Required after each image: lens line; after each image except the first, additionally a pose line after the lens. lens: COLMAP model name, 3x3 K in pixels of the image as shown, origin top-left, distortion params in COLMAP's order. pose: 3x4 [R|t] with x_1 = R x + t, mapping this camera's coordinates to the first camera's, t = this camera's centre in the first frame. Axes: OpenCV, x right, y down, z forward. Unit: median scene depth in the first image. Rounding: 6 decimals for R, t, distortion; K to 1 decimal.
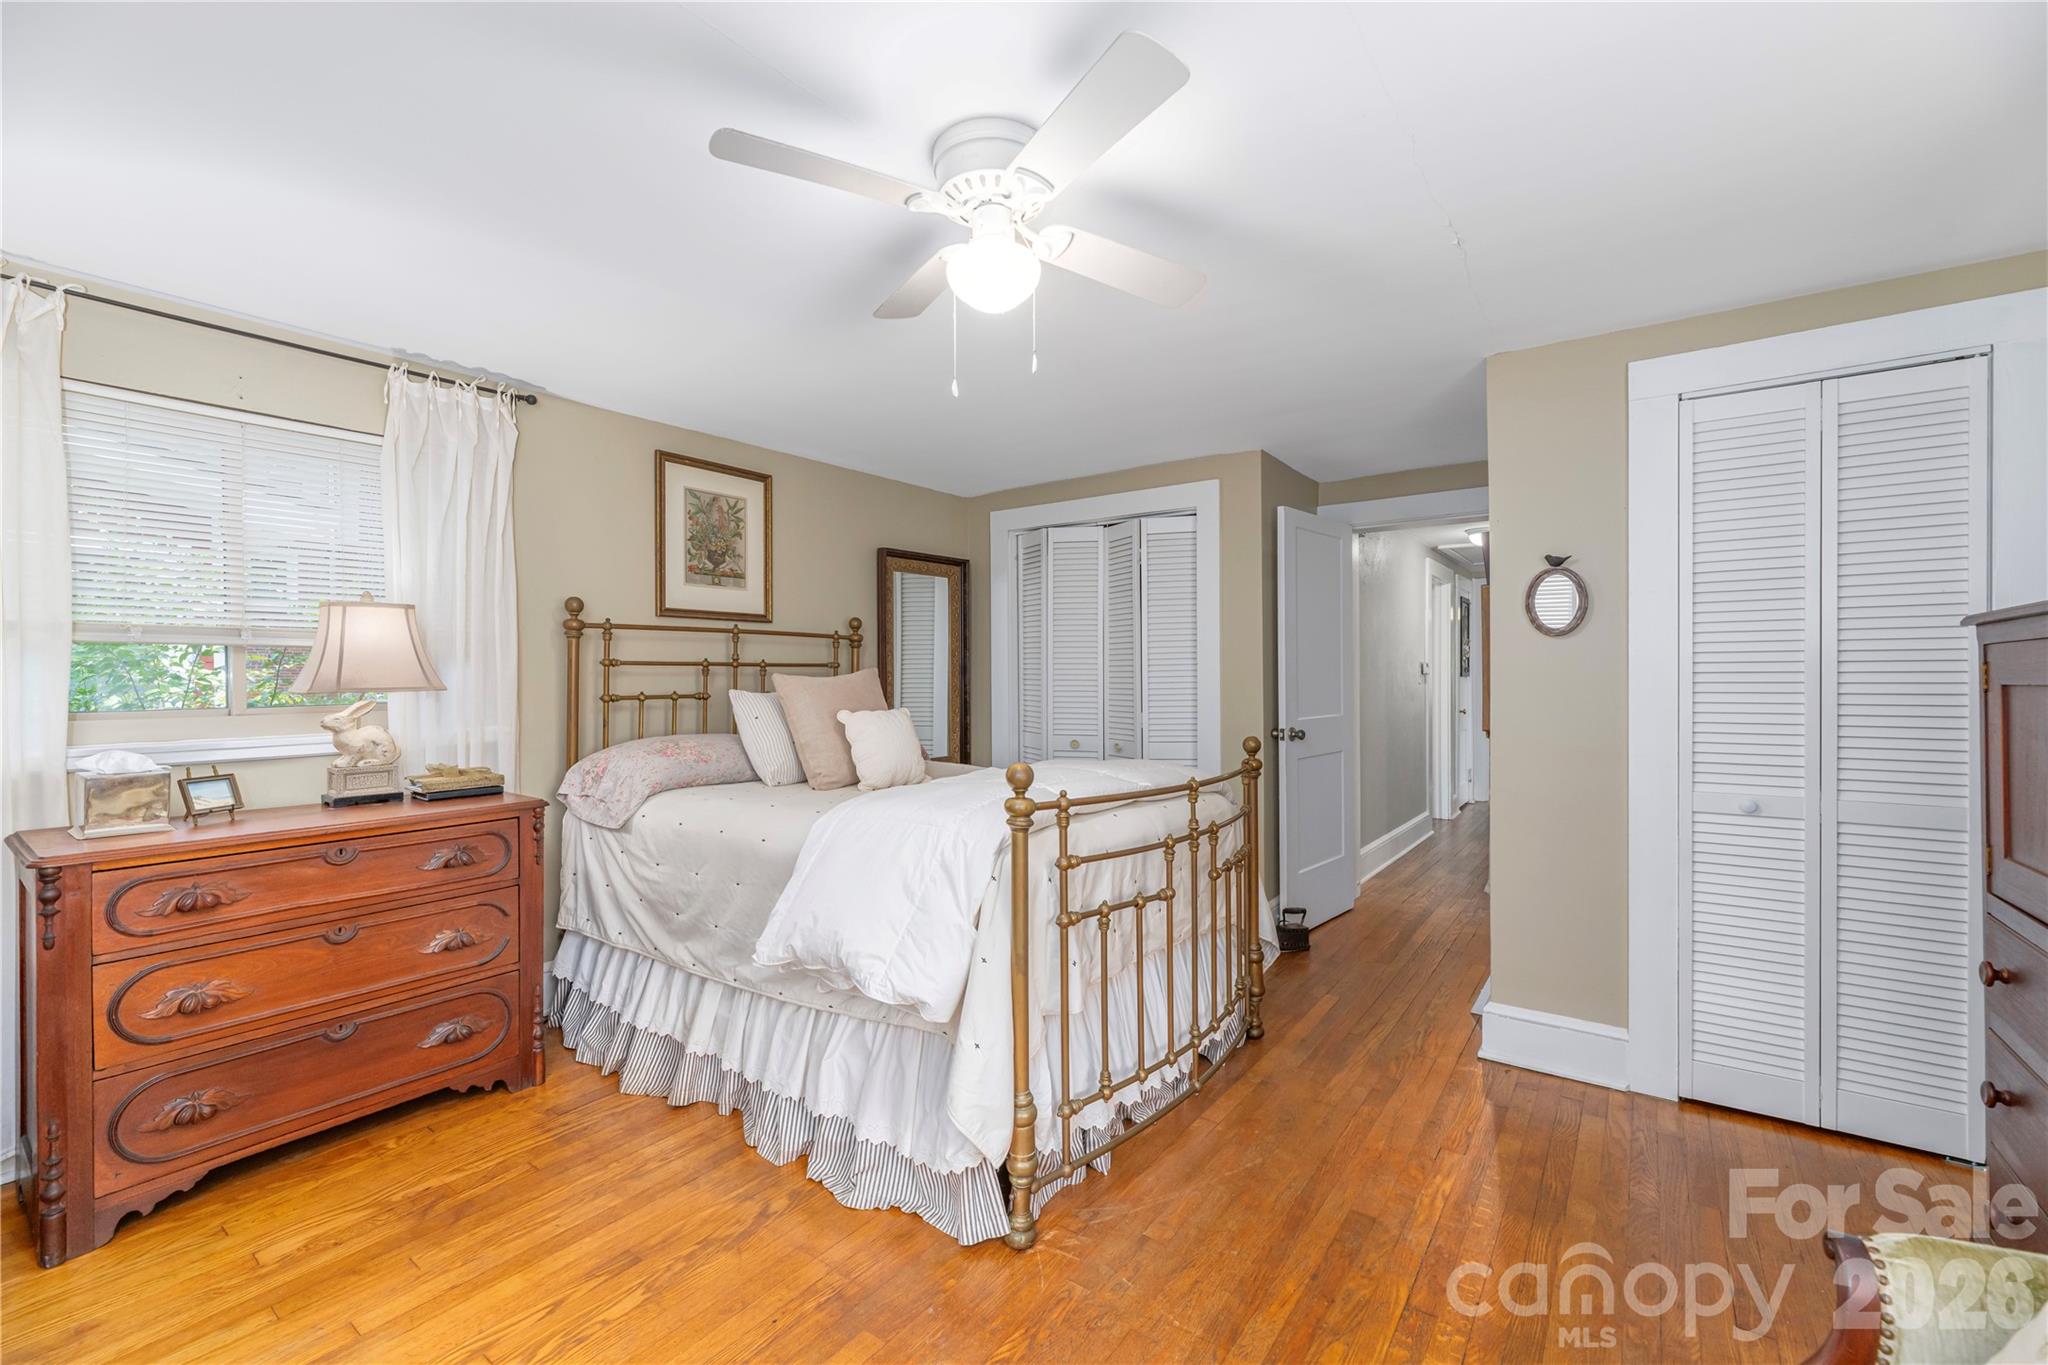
lens RADIAL K [[855.8, 0, 1028.2], [0, 855.8, 676.1], [0, 0, 1]] dist [0.000666, 0.000069]
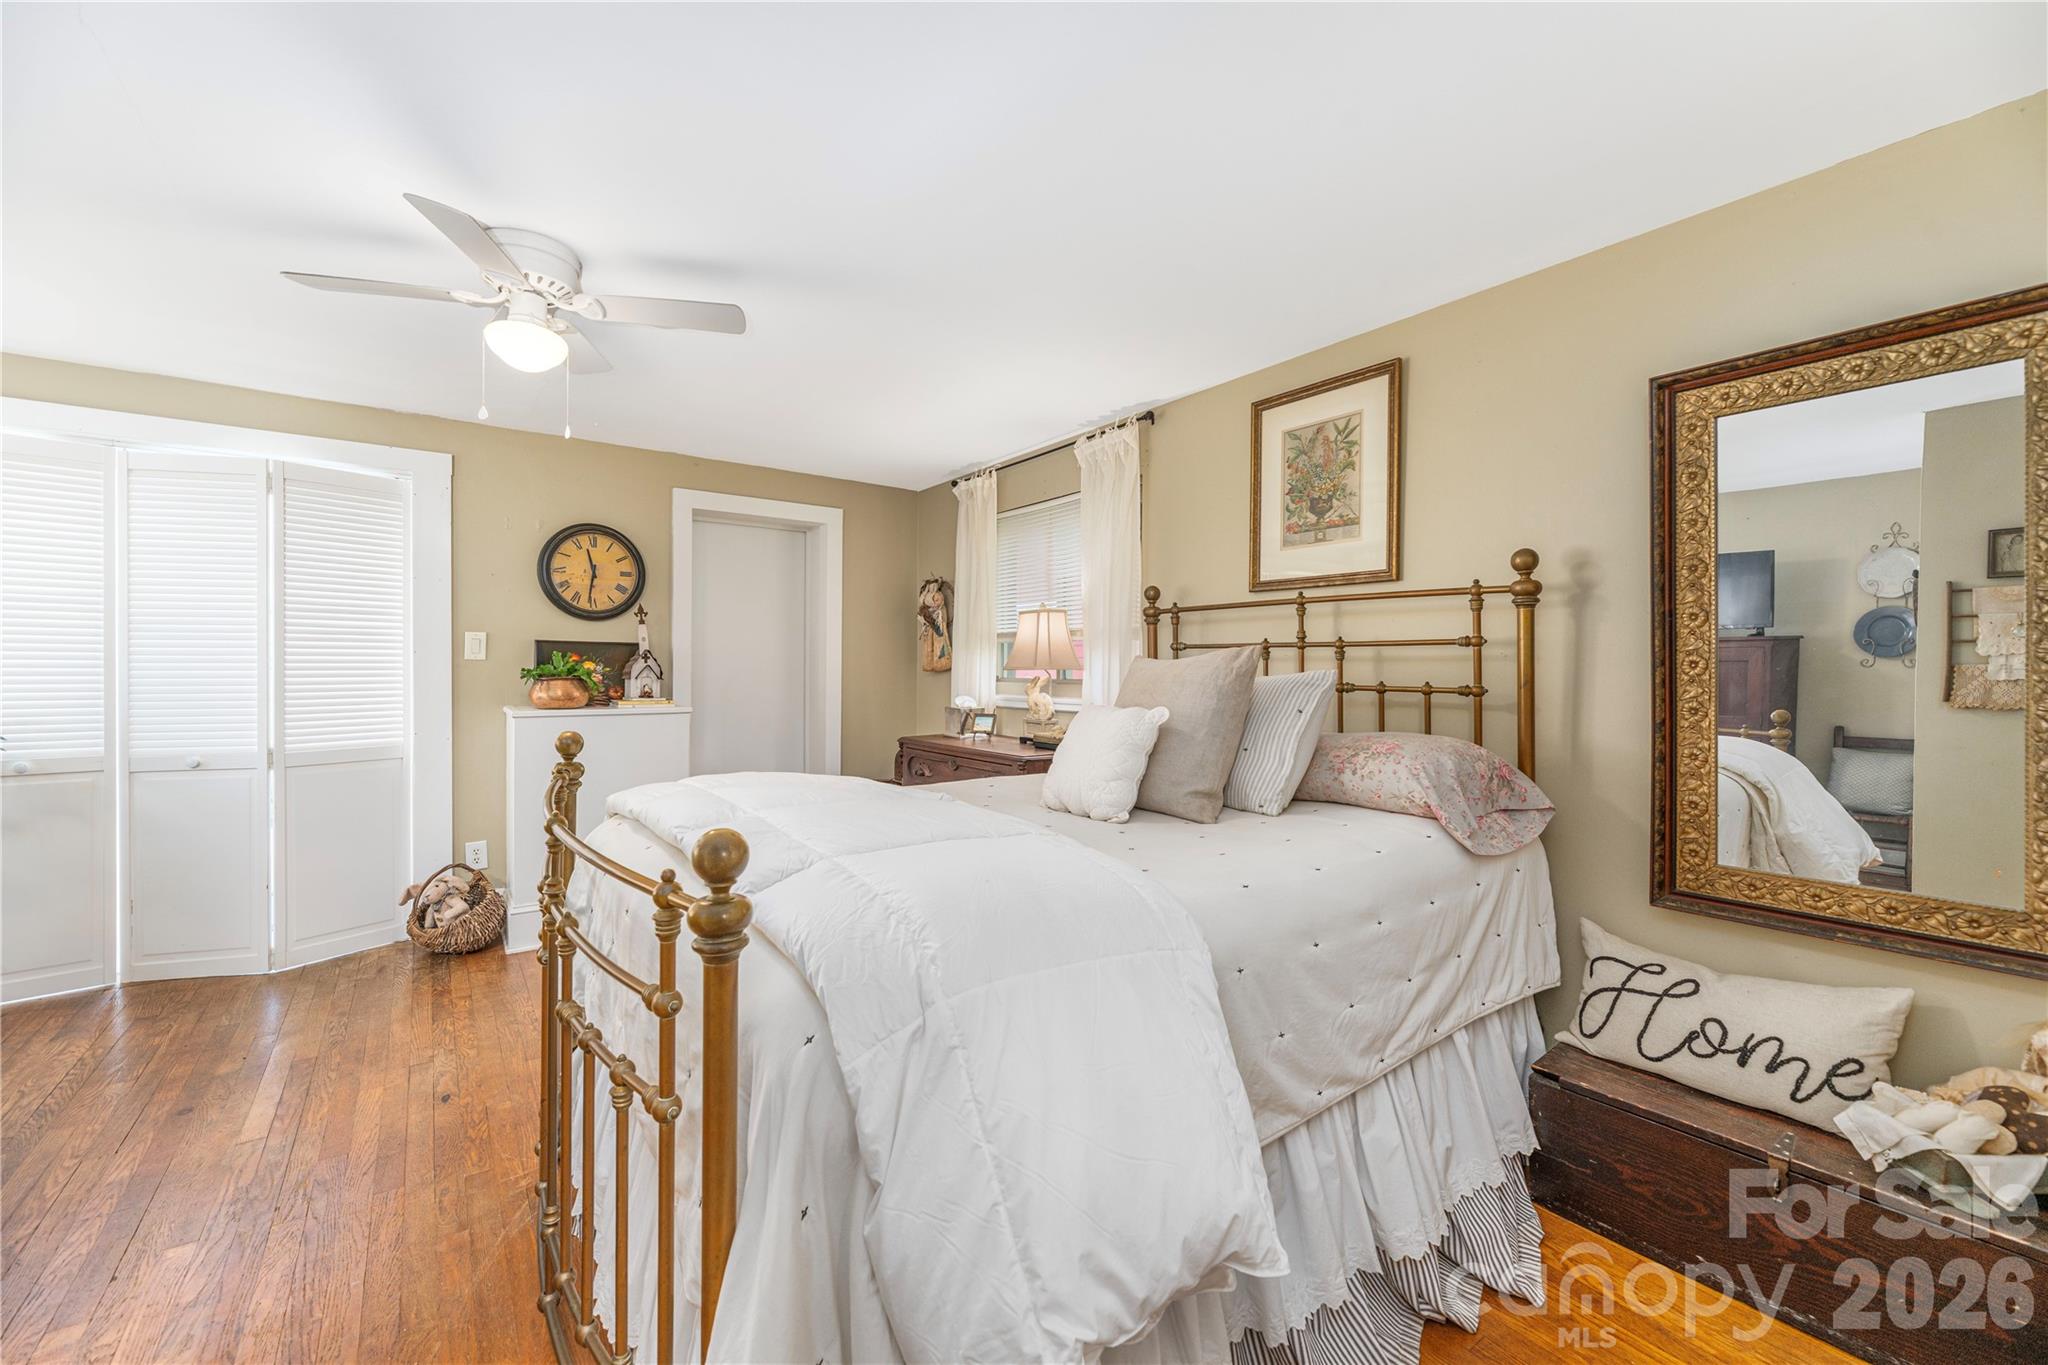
lens RADIAL K [[855.8, 0, 1028.2], [0, 855.8, 676.1], [0, 0, 1]] dist [0.000666, 0.000069]
pose [[-0.322535, 0.009633, -0.946509, 0.445819], [-0.011365, 0.999837, 0.014048, 0.006059], [0.946489, 0.015288, -0.322372, 1.001004]]
